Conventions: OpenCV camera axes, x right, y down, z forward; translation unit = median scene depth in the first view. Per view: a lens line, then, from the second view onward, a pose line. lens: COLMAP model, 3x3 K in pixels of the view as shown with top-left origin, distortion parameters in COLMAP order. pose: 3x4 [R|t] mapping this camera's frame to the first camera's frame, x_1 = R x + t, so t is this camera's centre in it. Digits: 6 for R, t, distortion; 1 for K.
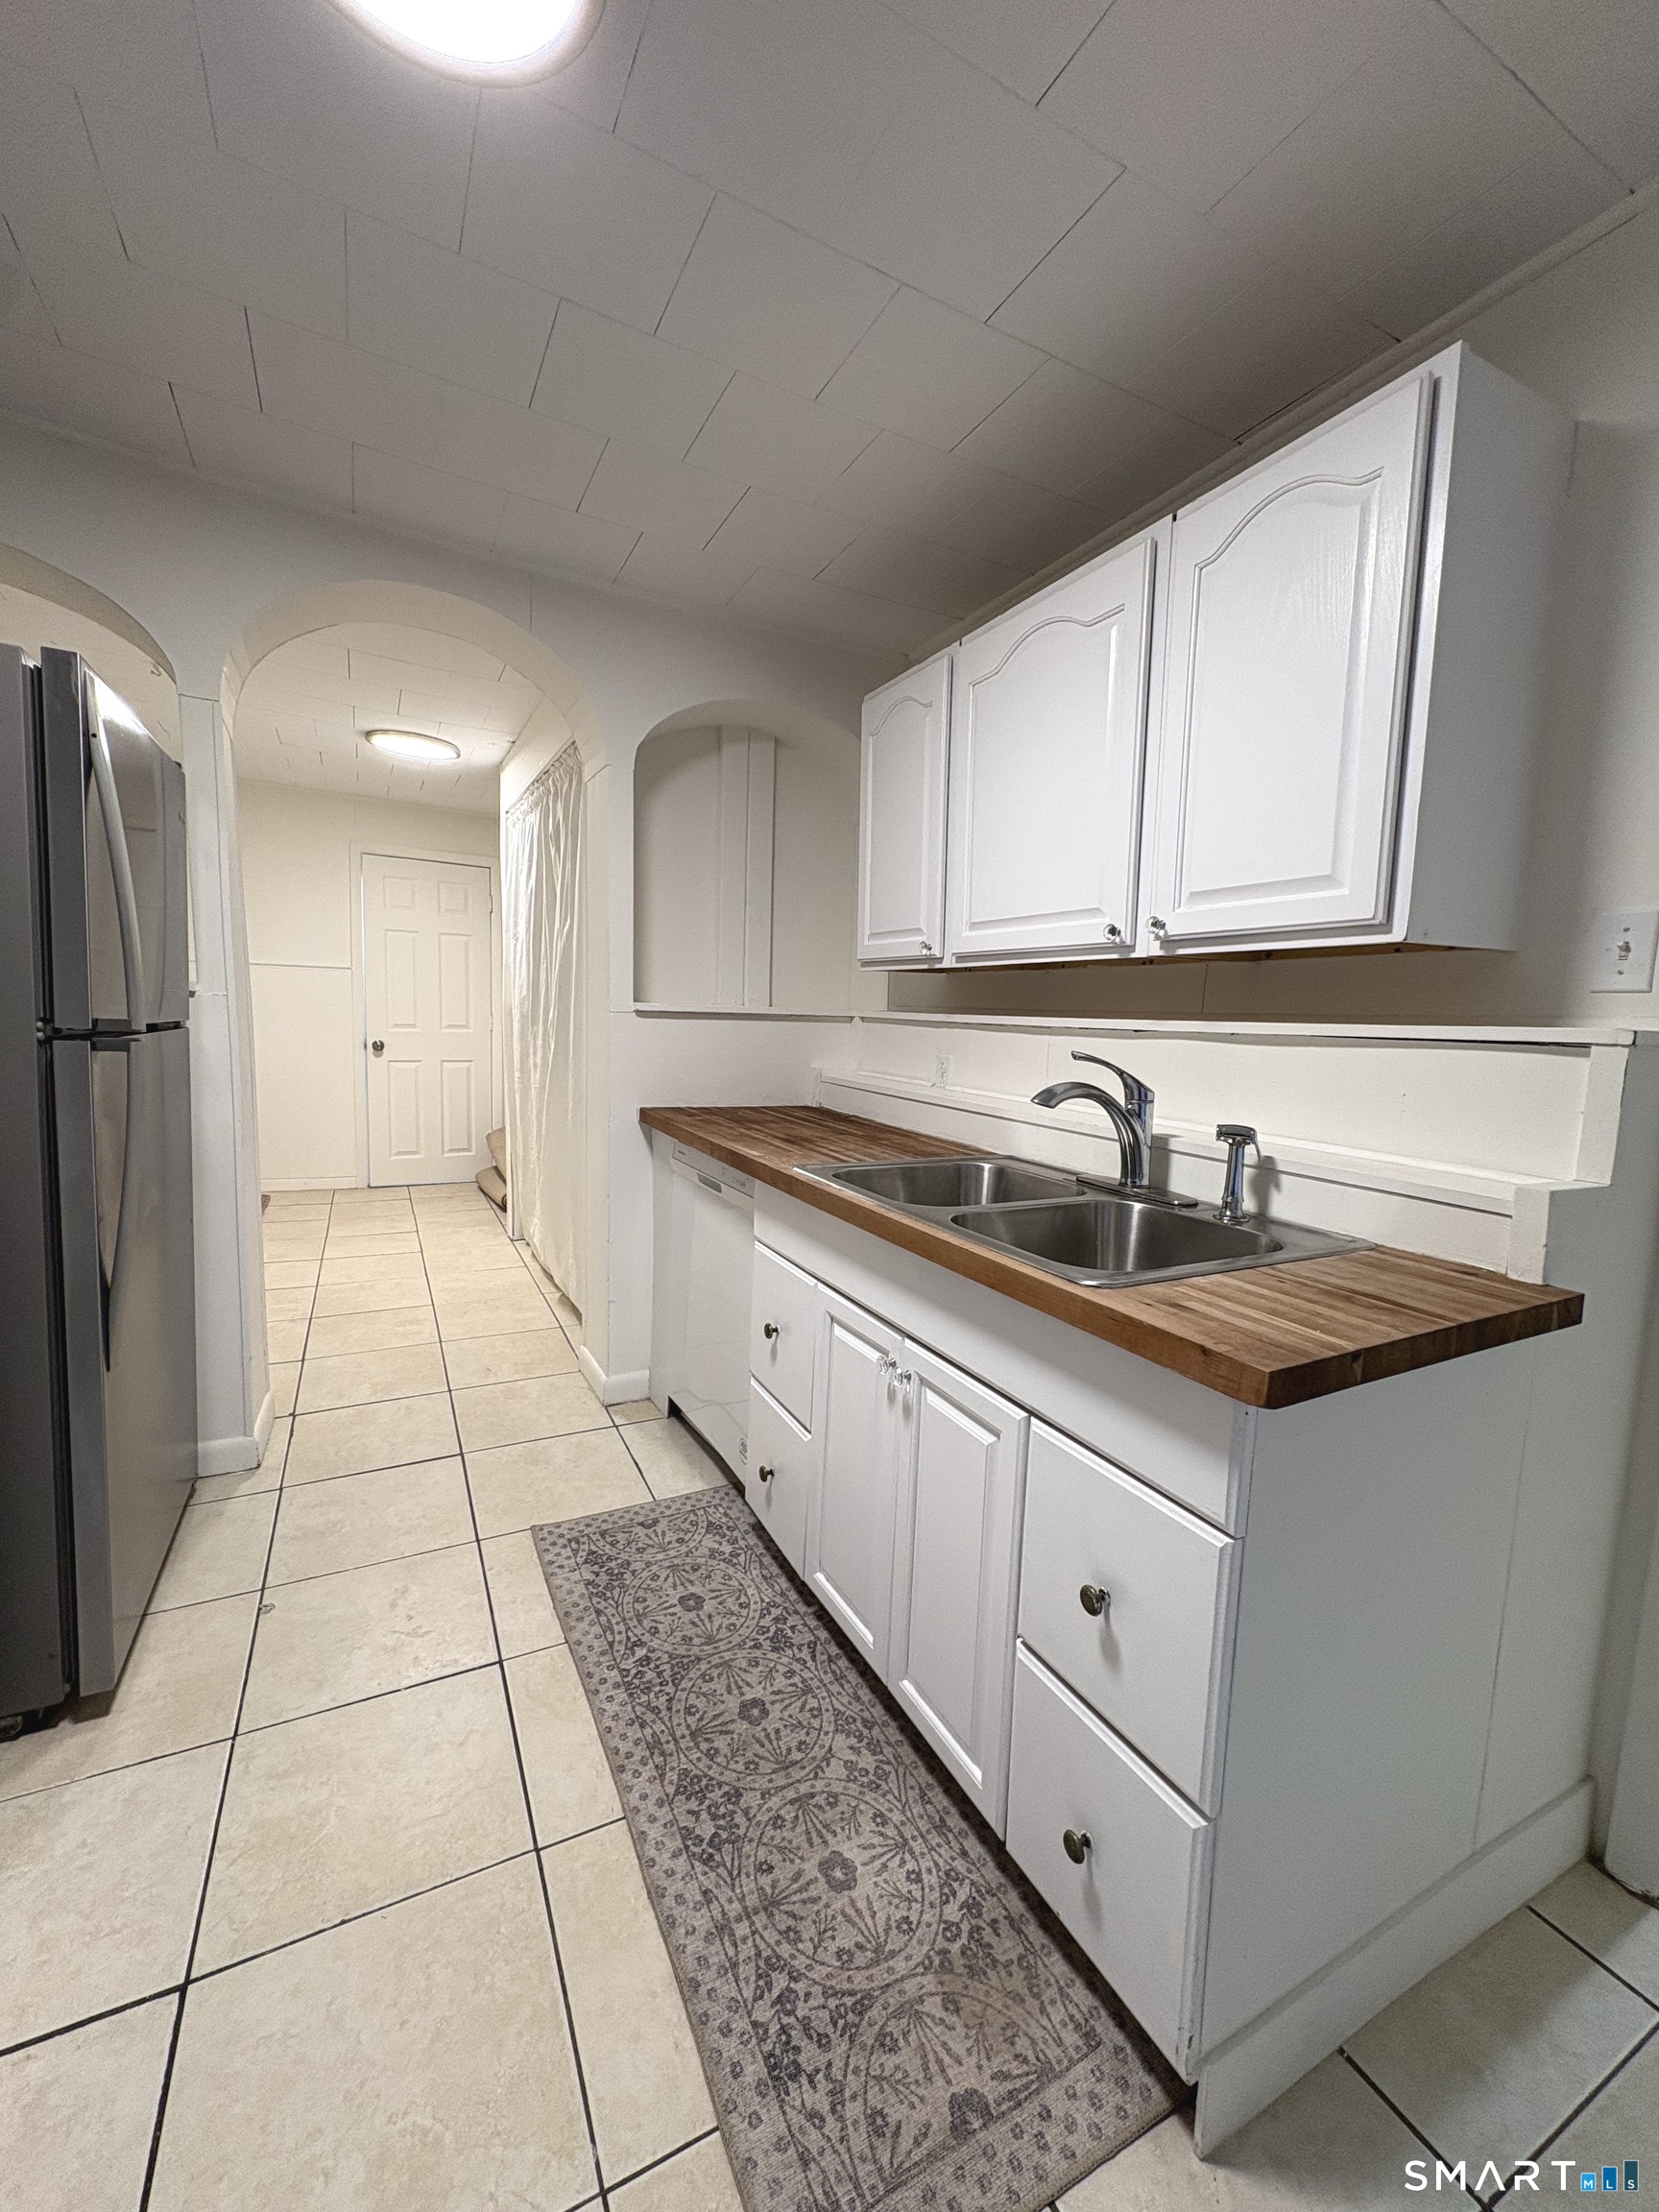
lens RADIAL K [[880.8, 0, 832.0], [0, 880.8, 1105.2], [0, 0, 1]] dist [-0.003648, 0.000922]
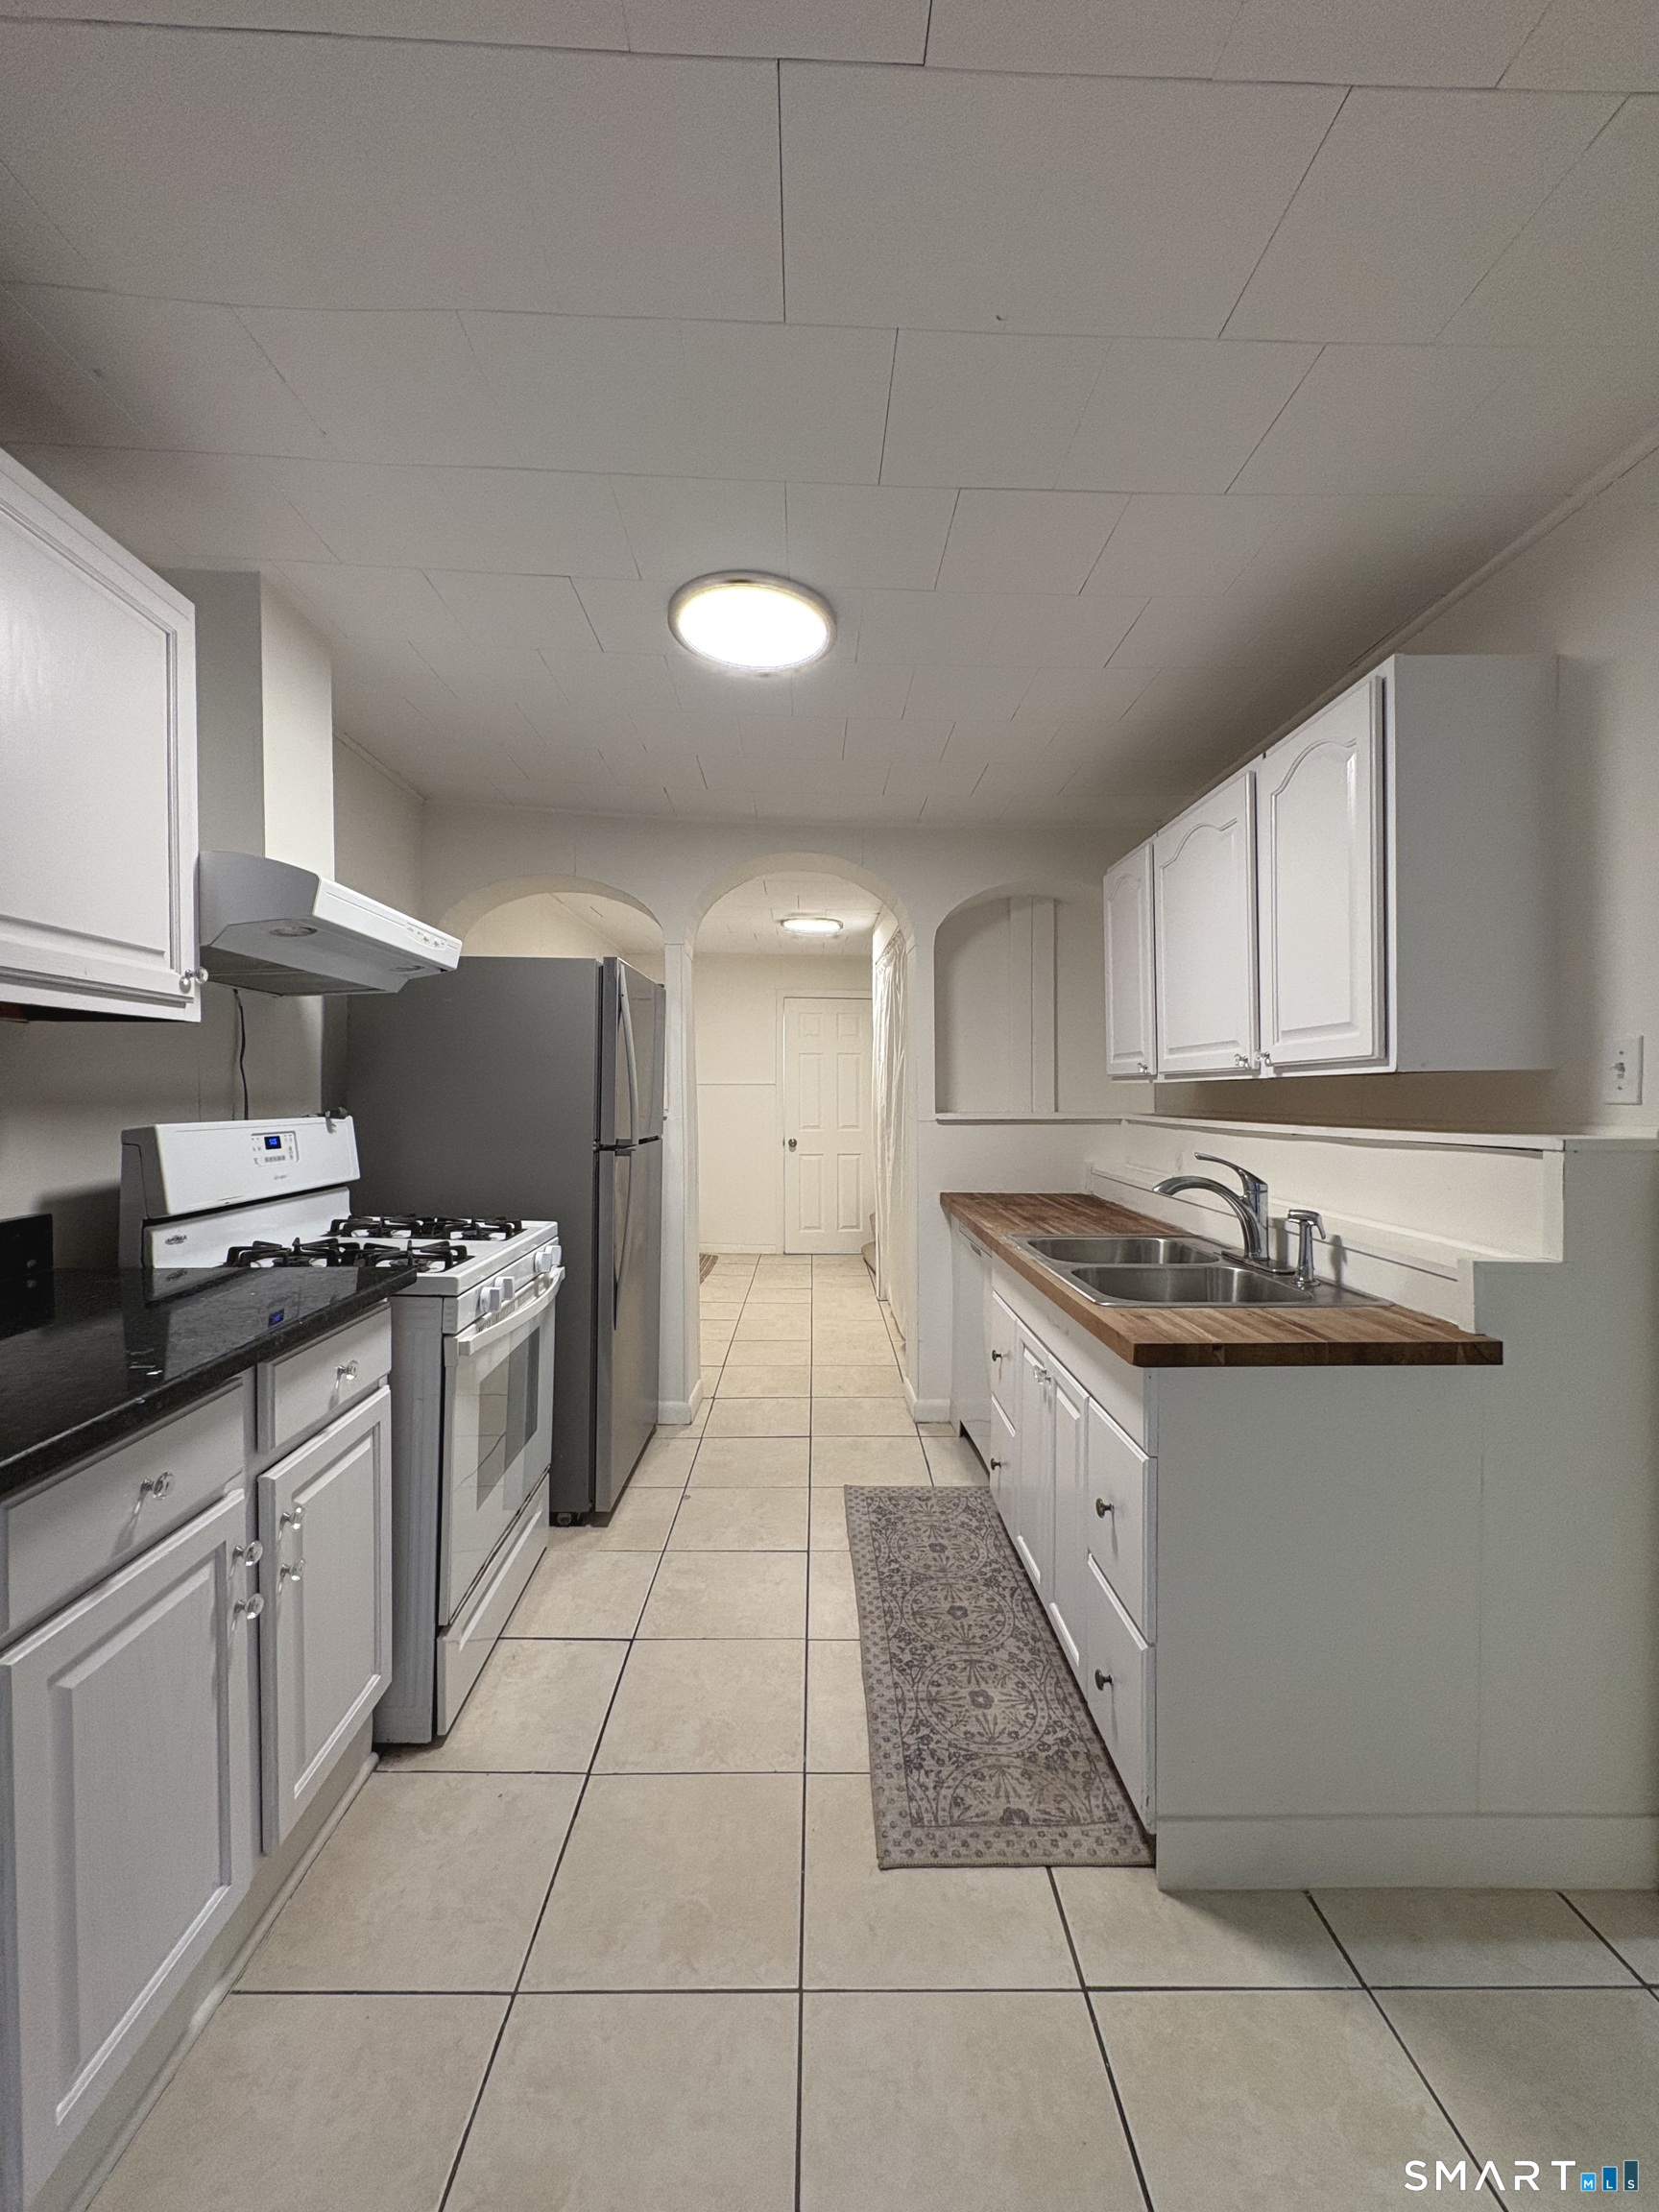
lens RADIAL K [[880.8, 0, 829.5], [0, 880.8, 1100.3], [0, 0, 1]] dist [-0.003648, 0.000922]
pose [[0.894776, -0.031288, -0.445418, 0.395680], [-0.016189, 0.994613, -0.102387, 0.005373], [0.446222, 0.098824, 0.889449, -0.465443]]
